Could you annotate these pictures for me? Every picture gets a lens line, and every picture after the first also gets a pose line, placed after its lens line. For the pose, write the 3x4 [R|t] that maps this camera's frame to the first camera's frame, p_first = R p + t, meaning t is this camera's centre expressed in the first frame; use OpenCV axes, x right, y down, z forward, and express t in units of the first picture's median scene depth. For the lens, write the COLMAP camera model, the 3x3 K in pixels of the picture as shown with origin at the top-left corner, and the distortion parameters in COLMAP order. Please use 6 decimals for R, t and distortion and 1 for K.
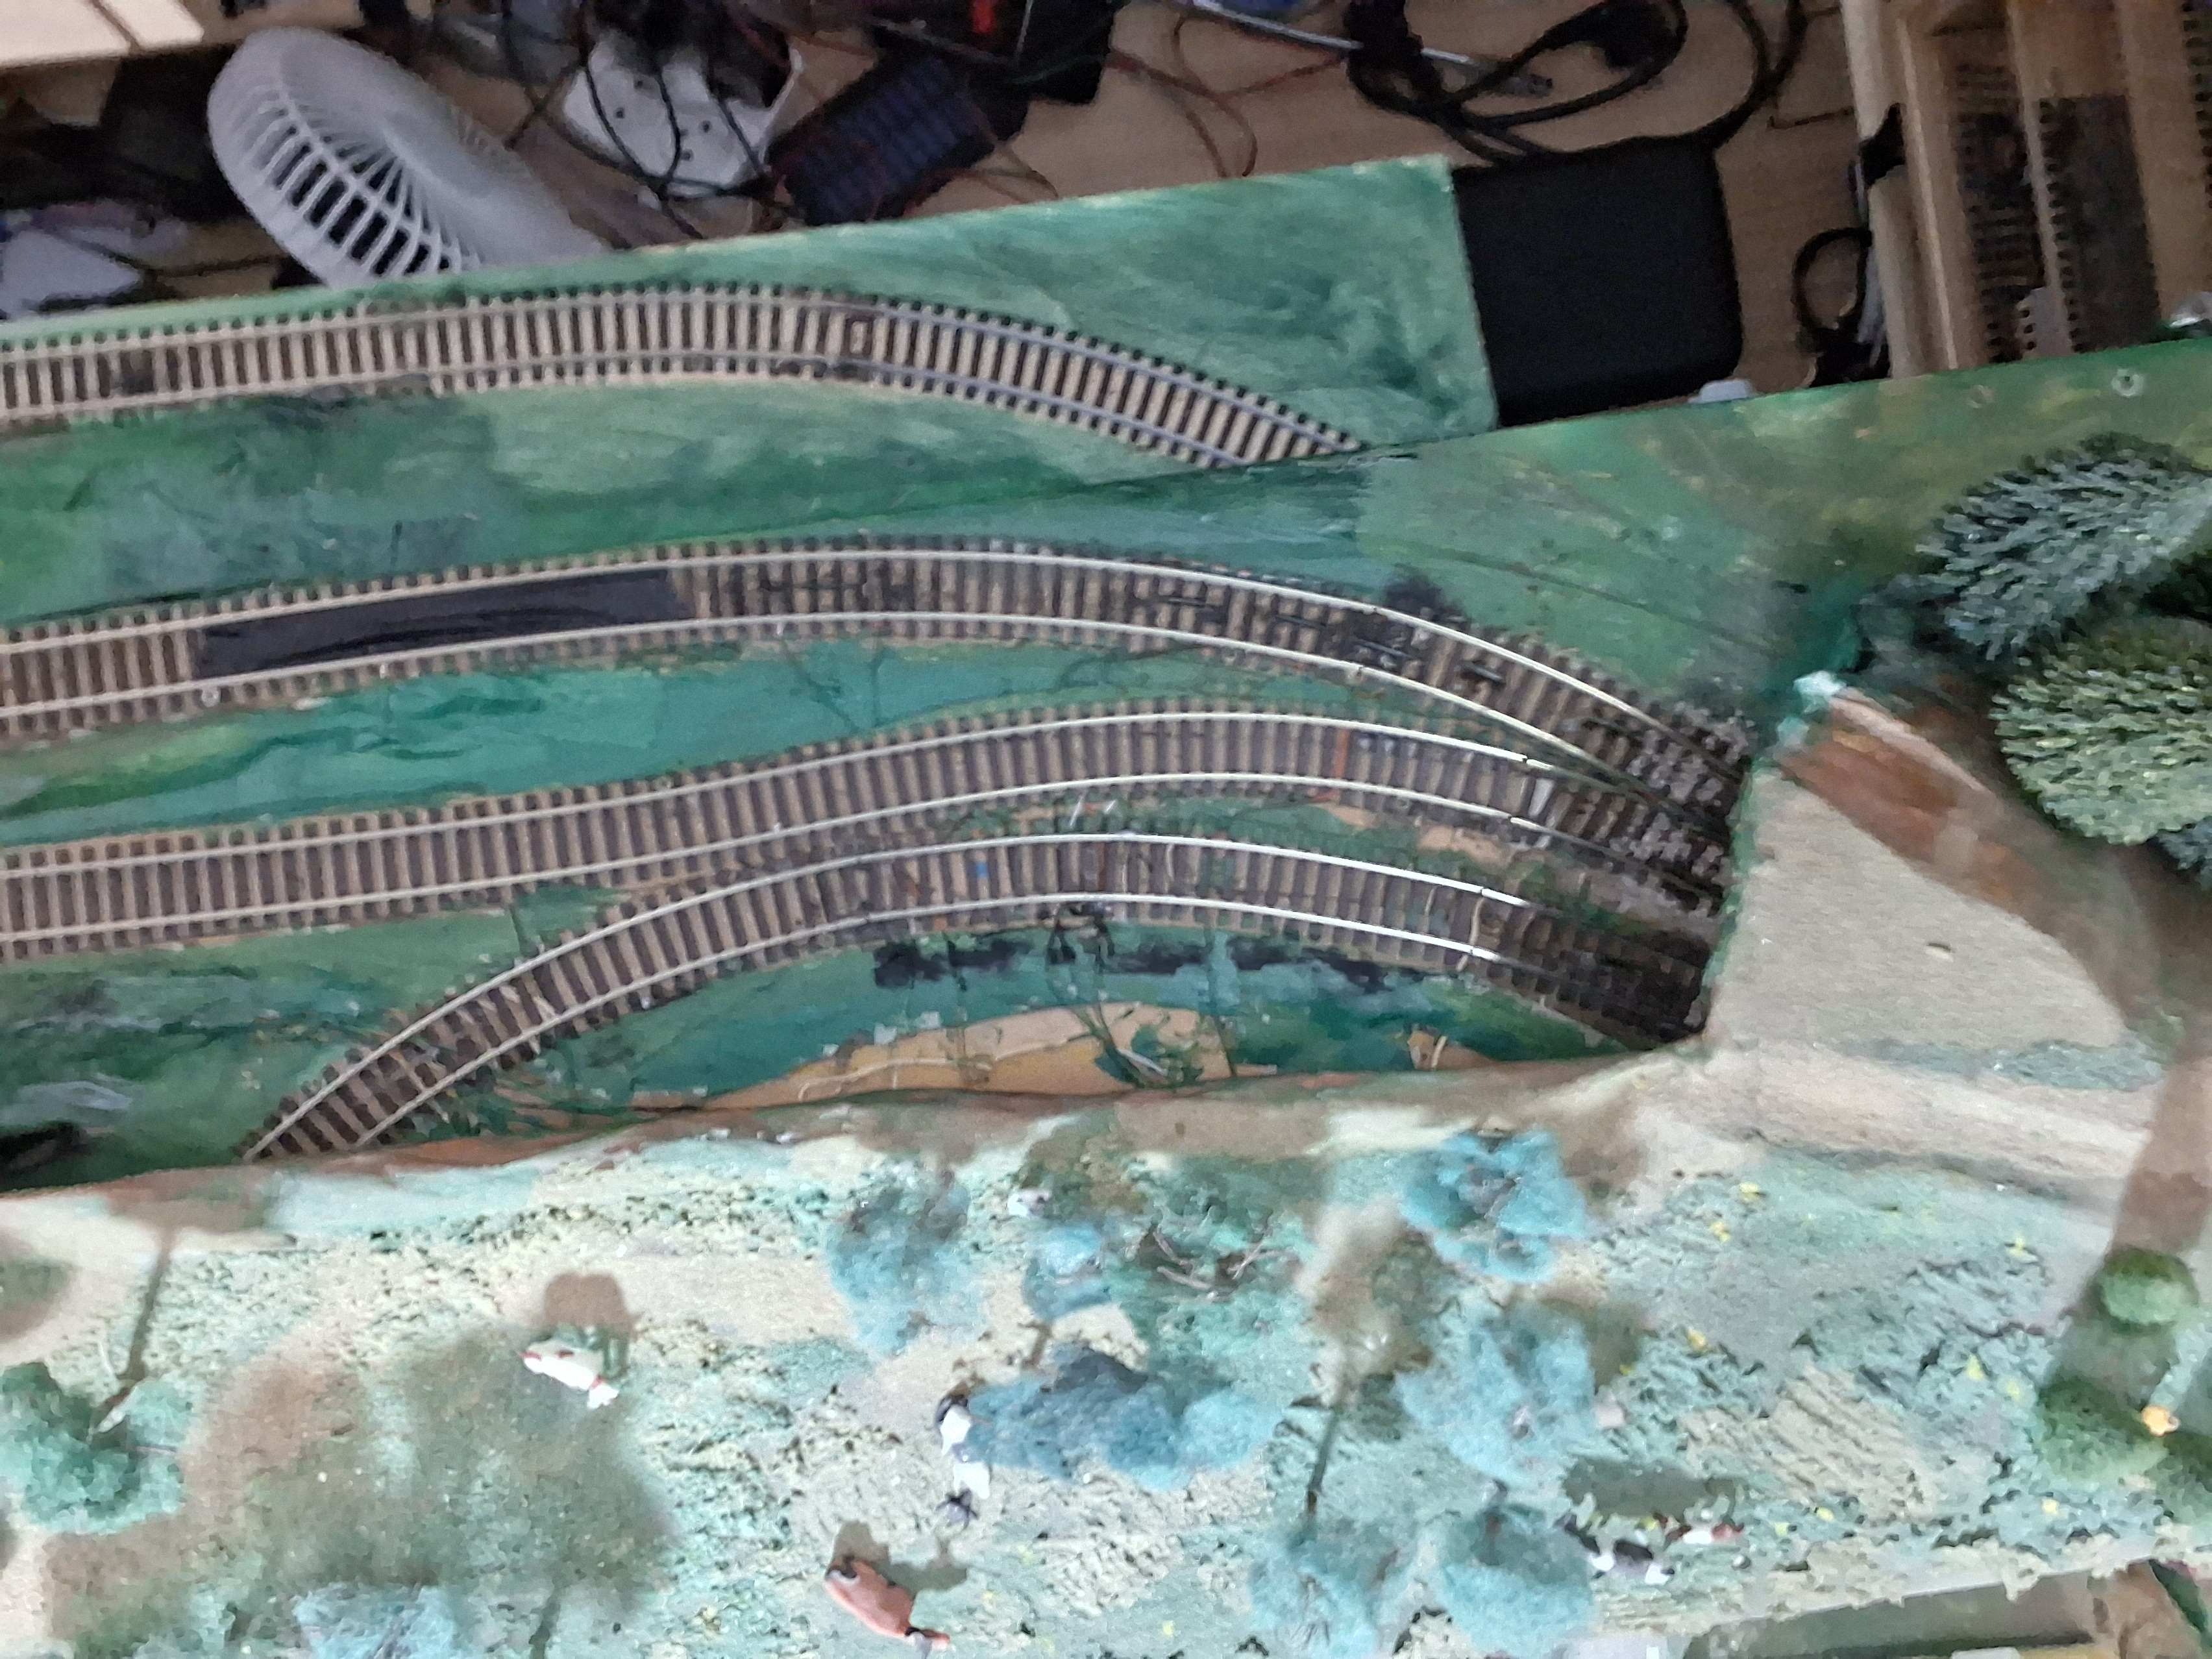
lens RADIAL K [[2080.2, 0, 1069.9], [0, 2080.2, 855.2], [0, 0, 1]] dist [0.005919, 0.000000]
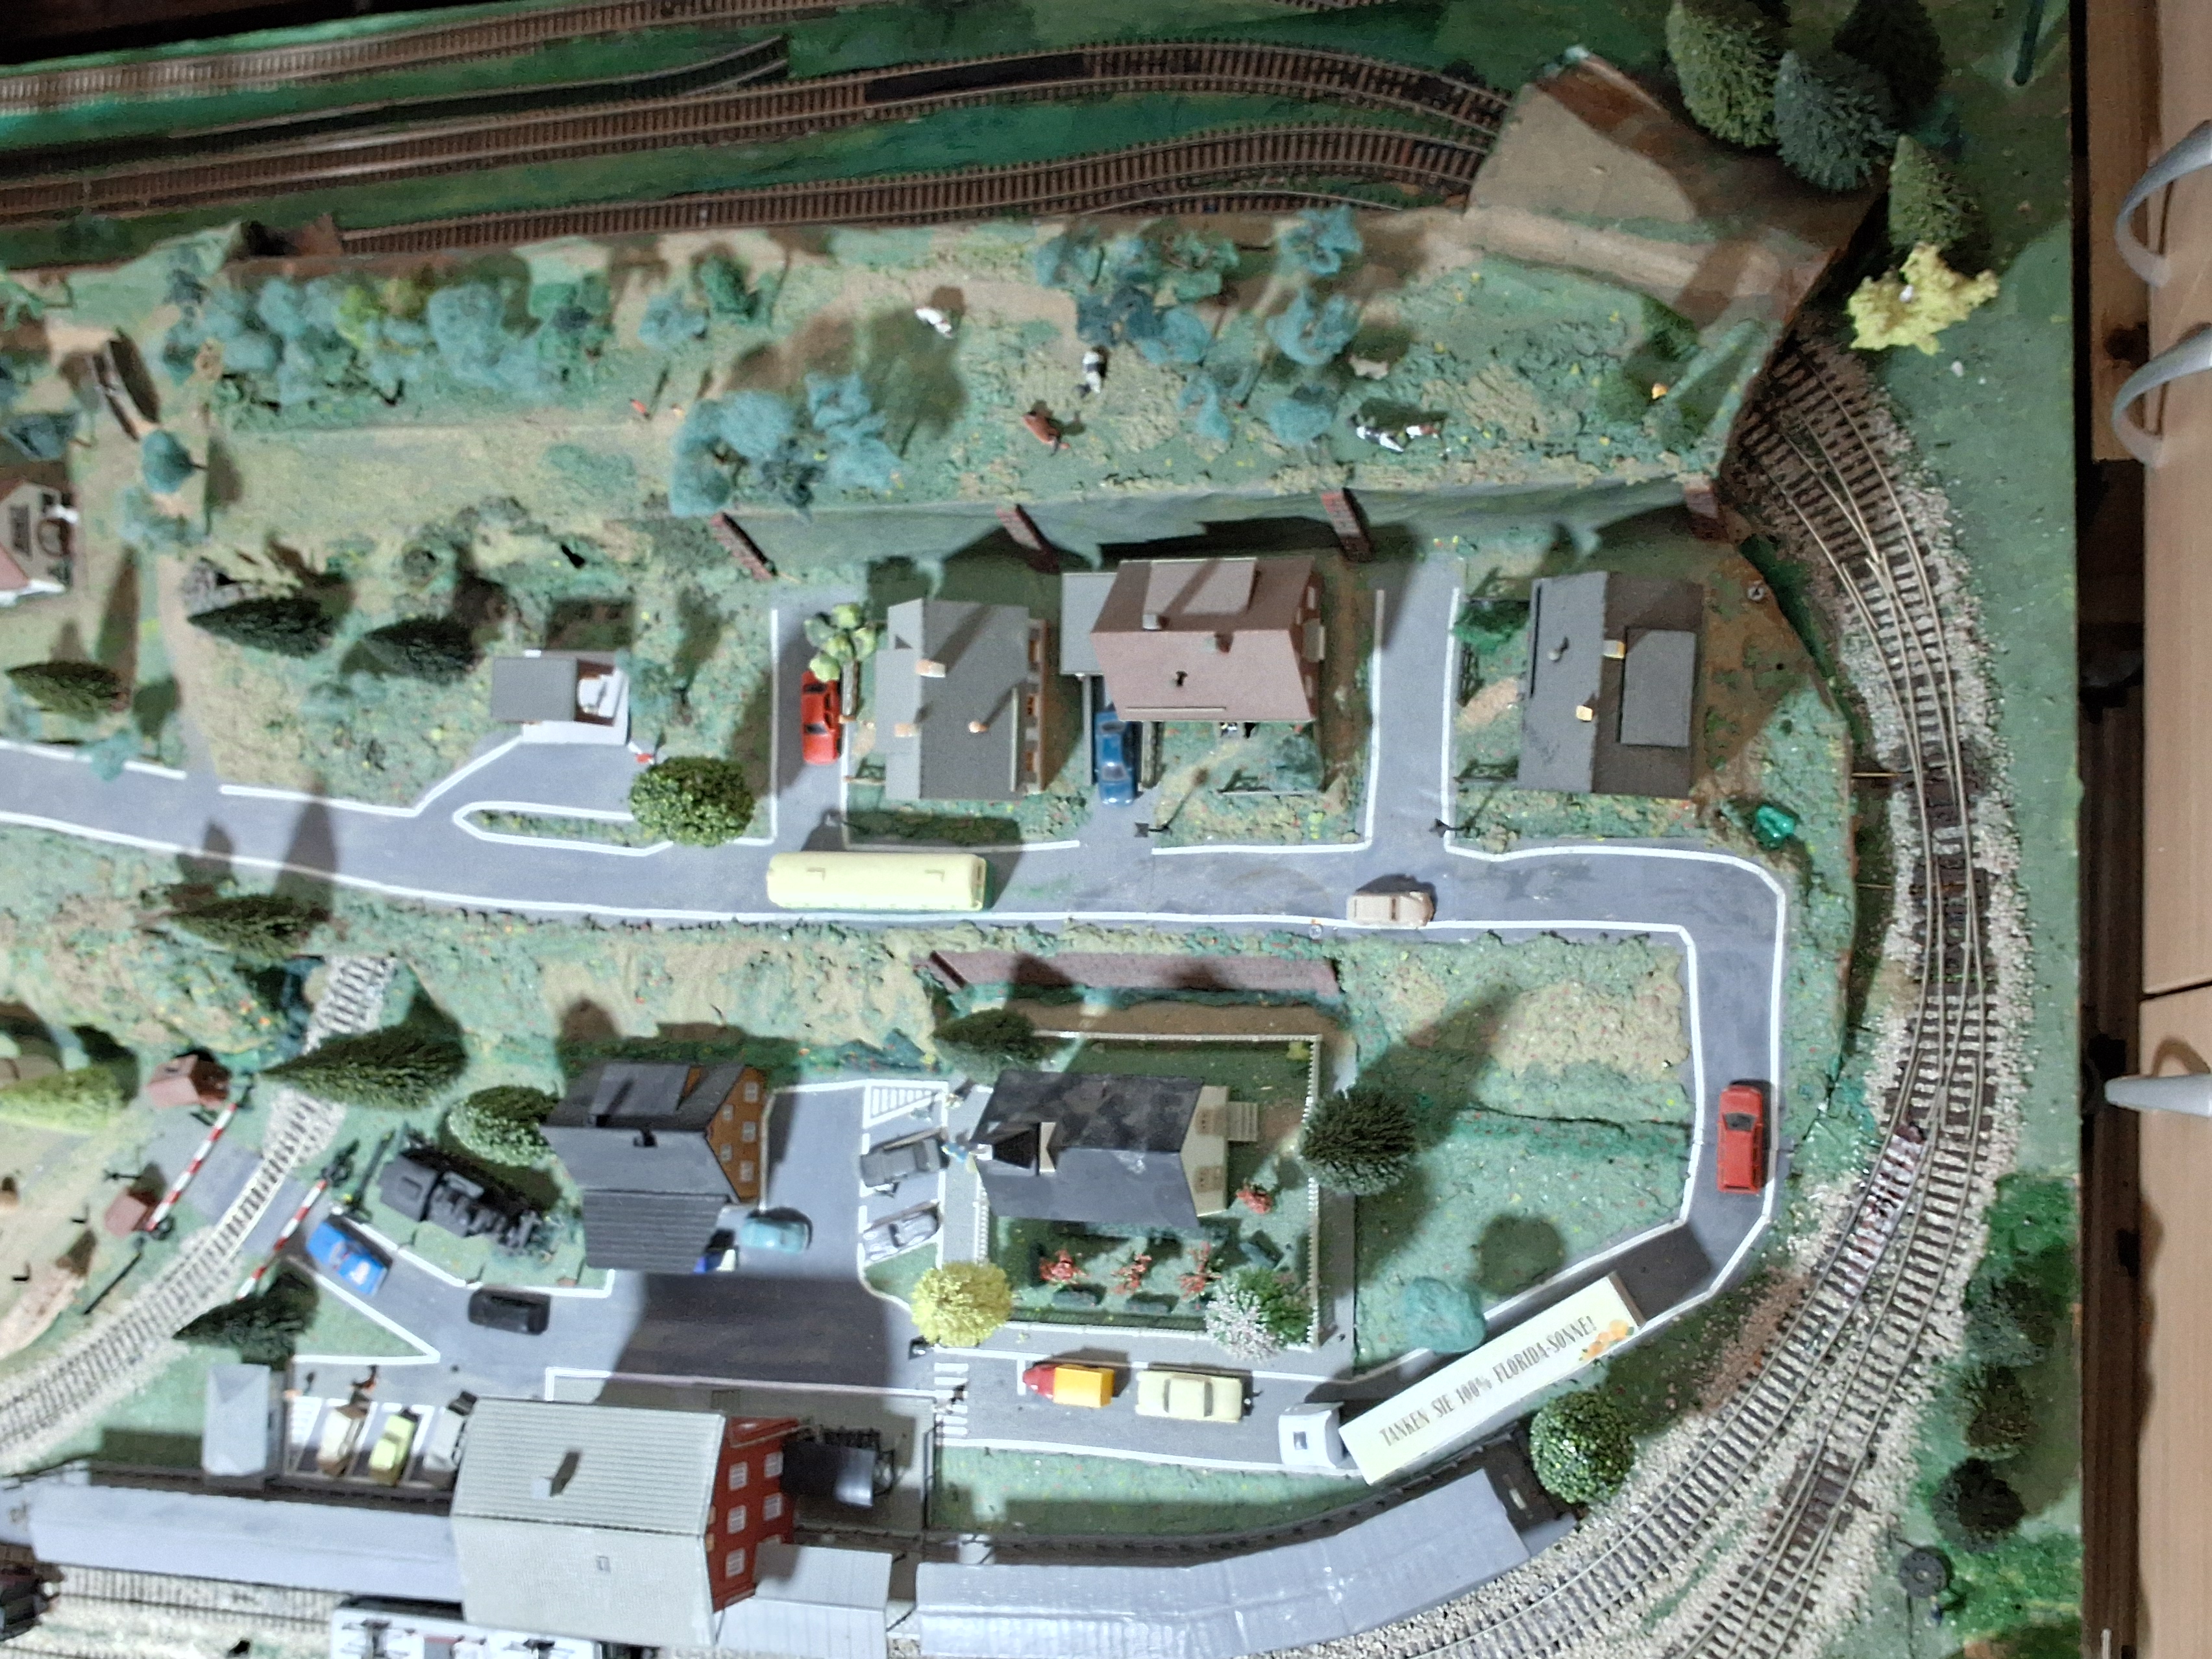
lens RADIAL K [[2080.2, 0, 1112.5], [0, 2080.2, 850.4], [0, 0, 1]] dist [0.005919, 0.000000]
pose [[0.922708, 0.133284, -0.361726, 0.801907], [-0.152206, 0.988053, -0.024189, 0.809532], [0.354181, 0.077376, 0.931970, -0.957965]]
